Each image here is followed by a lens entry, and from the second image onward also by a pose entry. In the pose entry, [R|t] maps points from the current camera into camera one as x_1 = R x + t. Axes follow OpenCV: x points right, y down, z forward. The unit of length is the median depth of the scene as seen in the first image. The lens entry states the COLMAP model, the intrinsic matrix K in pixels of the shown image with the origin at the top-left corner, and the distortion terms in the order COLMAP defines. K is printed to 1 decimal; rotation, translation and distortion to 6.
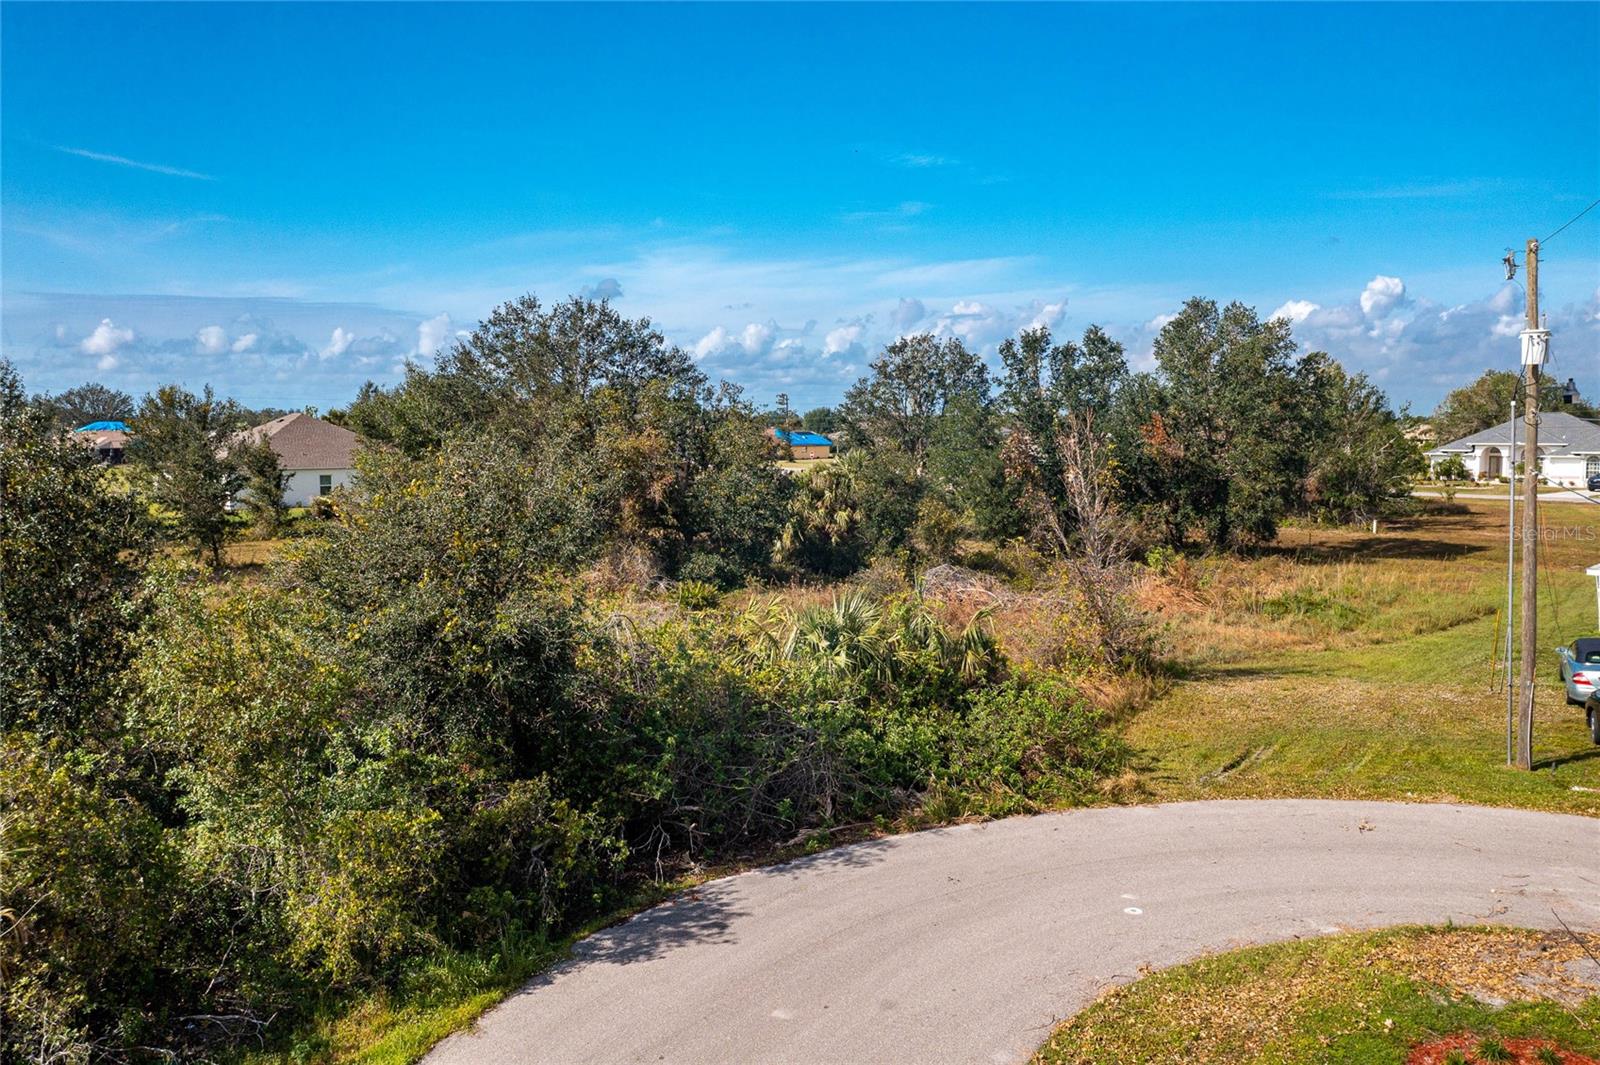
lens RADIAL K [[1264.6, 0, 800.0], [0, 1264.6, 532.5], [0, 0, 1]] dist [-0.001454, 0.000139]
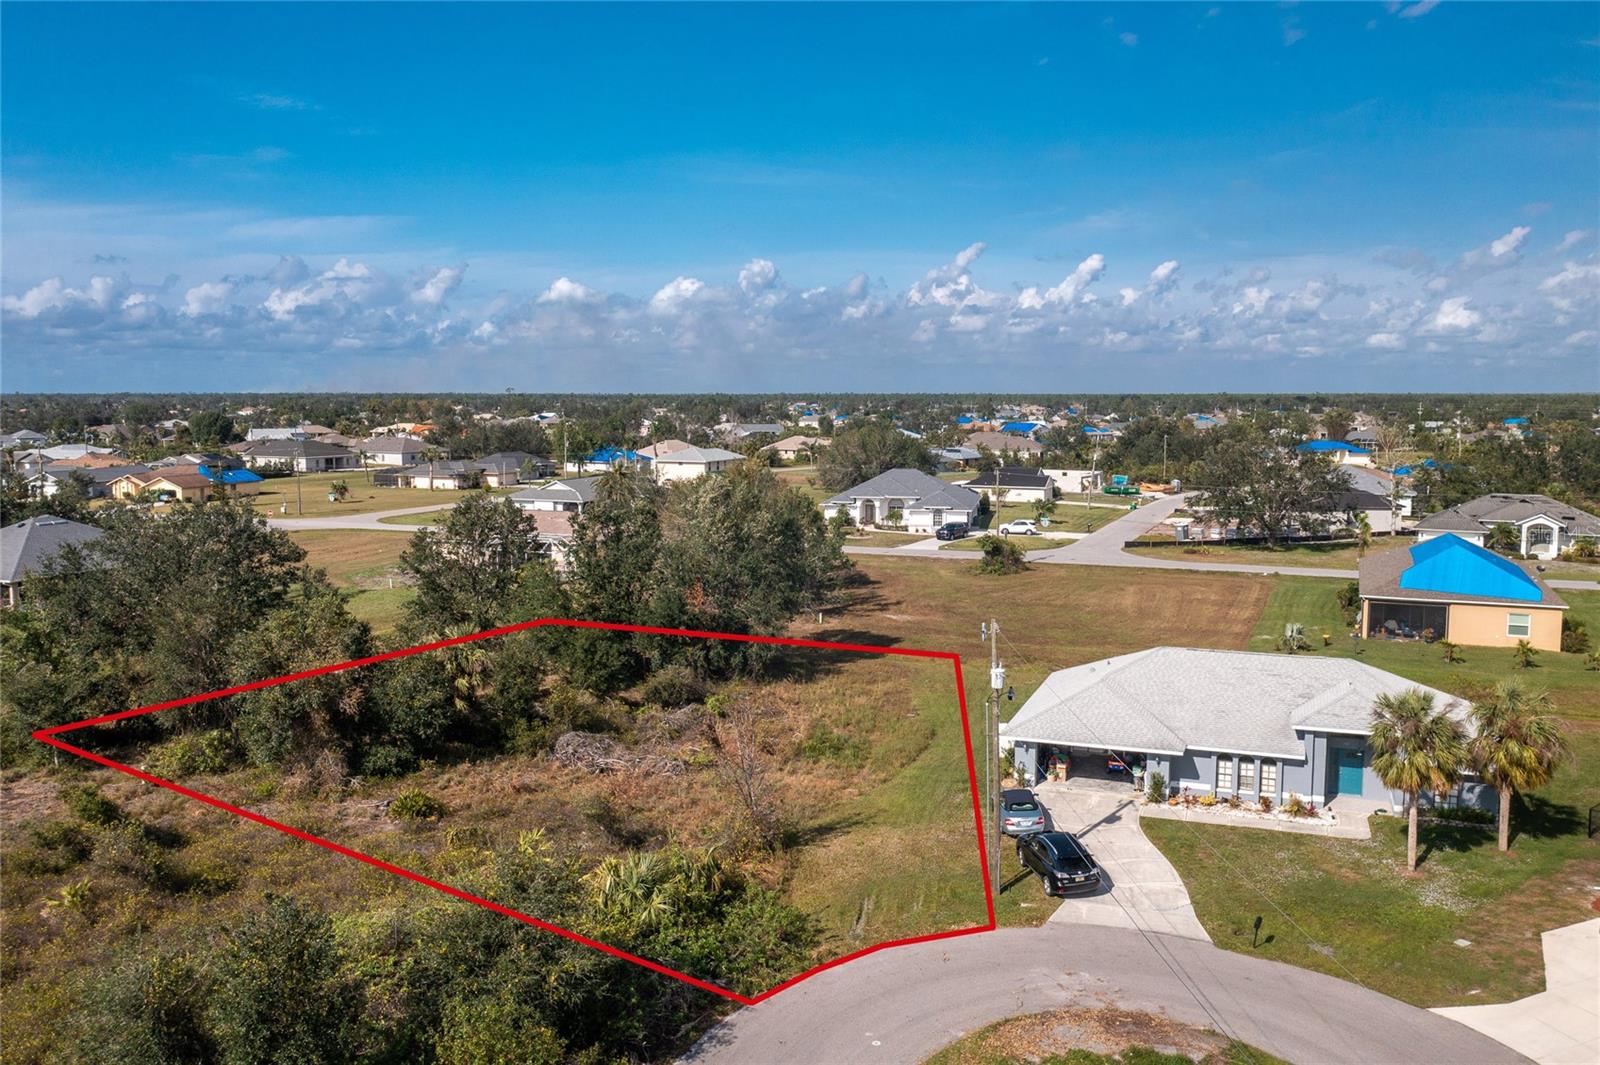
lens RADIAL K [[1271.4, 0, 800.0], [0, 1271.4, 532.5], [0, 0, 1]] dist [-0.000326, -0.006076]
pose [[0.887662, -0.046995, 0.458091, -0.430389], [0.035988, 0.998816, 0.032732, -0.344041], [-0.459087, -0.012569, 0.888303, -0.440263]]
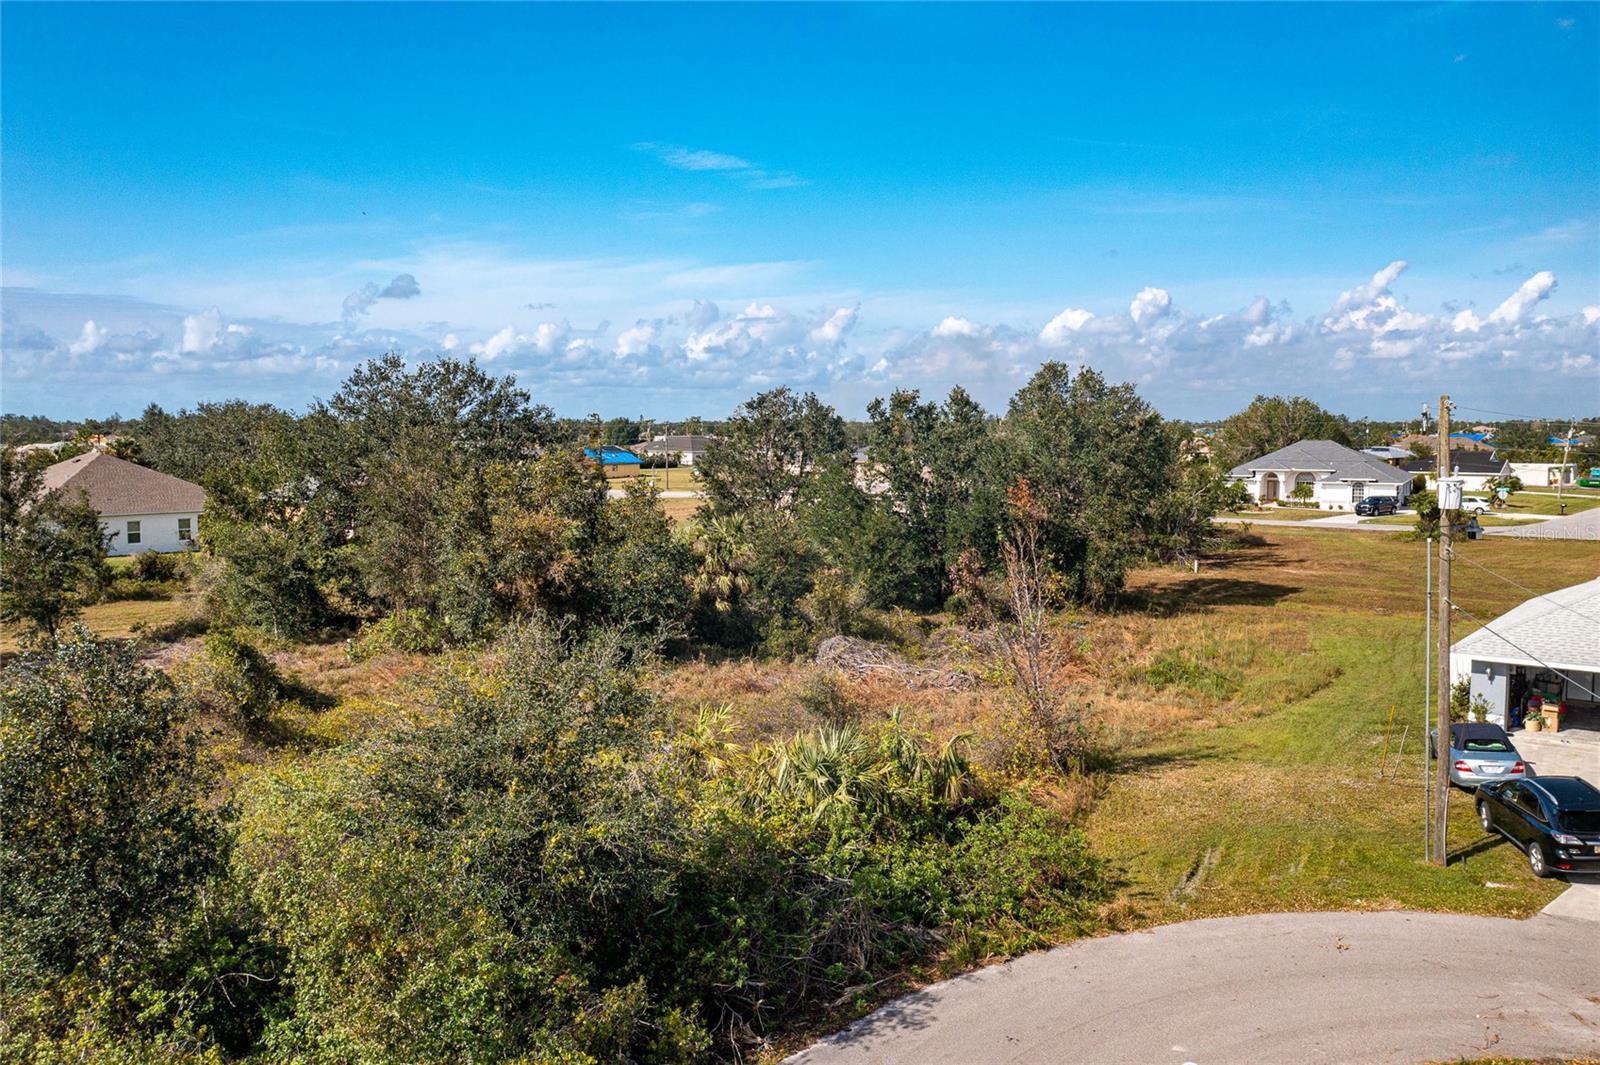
lens RADIAL K [[1264.6, 0, 800.0], [0, 1264.6, 532.5], [0, 0, 1]] dist [-0.001454, 0.000139]
pose [[0.986010, -0.013080, 0.166174, -0.137622], [0.013310, 0.999911, -0.000268, -0.093235], [-0.166156, 0.002476, 0.986096, -0.010036]]
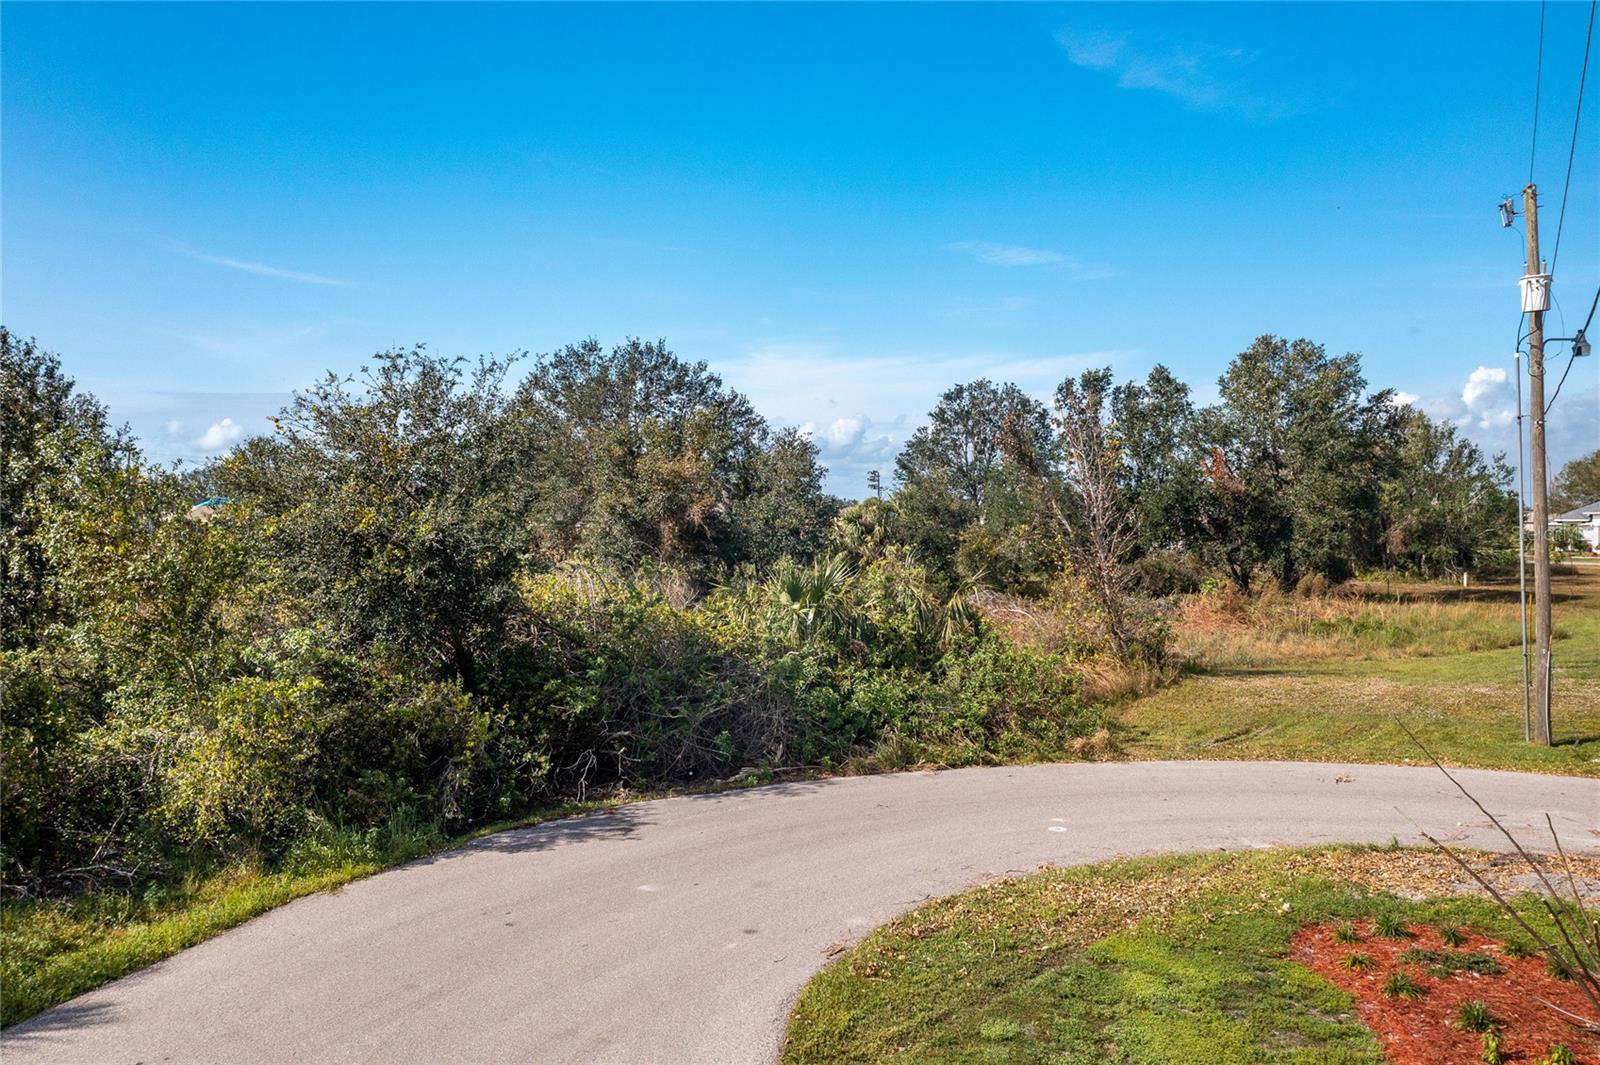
lens RADIAL K [[1264.6, 0, 800.0], [0, 1264.6, 532.5], [0, 0, 1]] dist [-0.001454, 0.000139]
pose [[0.996374, 0.002886, -0.085033, 0.085933], [-0.009084, 0.997320, -0.072595, 0.084121], [0.084595, 0.073104, 0.993730, 0.013632]]
